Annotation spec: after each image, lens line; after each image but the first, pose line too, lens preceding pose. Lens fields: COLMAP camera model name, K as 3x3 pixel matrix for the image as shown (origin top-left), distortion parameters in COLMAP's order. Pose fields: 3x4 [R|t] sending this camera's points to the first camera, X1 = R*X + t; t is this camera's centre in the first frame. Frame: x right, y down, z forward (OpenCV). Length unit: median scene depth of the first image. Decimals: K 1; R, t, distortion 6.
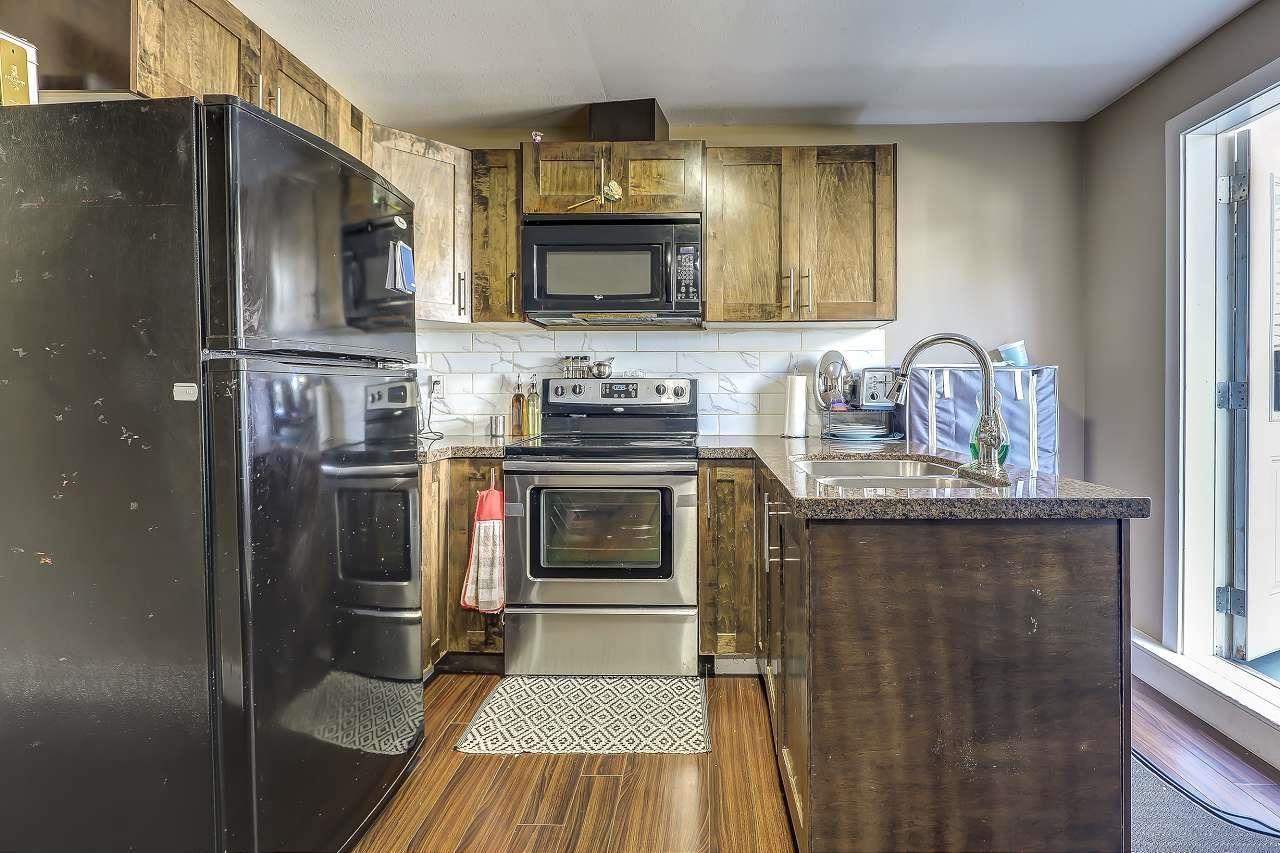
lens RADIAL K [[609.9, 0, 682.0], [0, 609.9, 404.4], [0, 0, 1]] dist [0.002214, 0.000458]
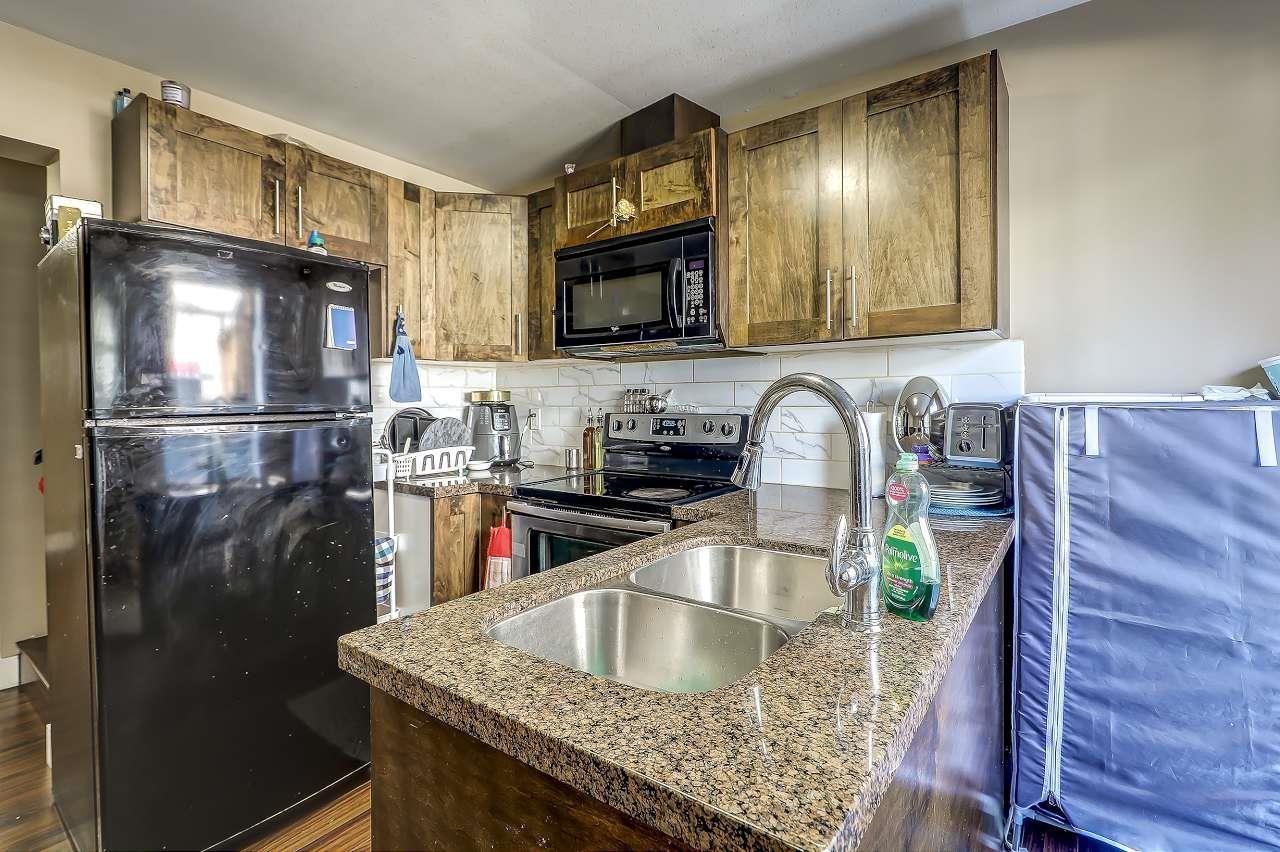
lens RADIAL K [[582.9, 0, 645.2], [0, 582.9, 416.7], [0, 0, 1]] dist [-0.000648, 0.000629]
pose [[0.825359, 0.010280, -0.564514, 0.392347], [-0.005750, 0.999935, 0.009803, -0.050684], [0.564579, -0.004845, 0.825365, 0.292958]]
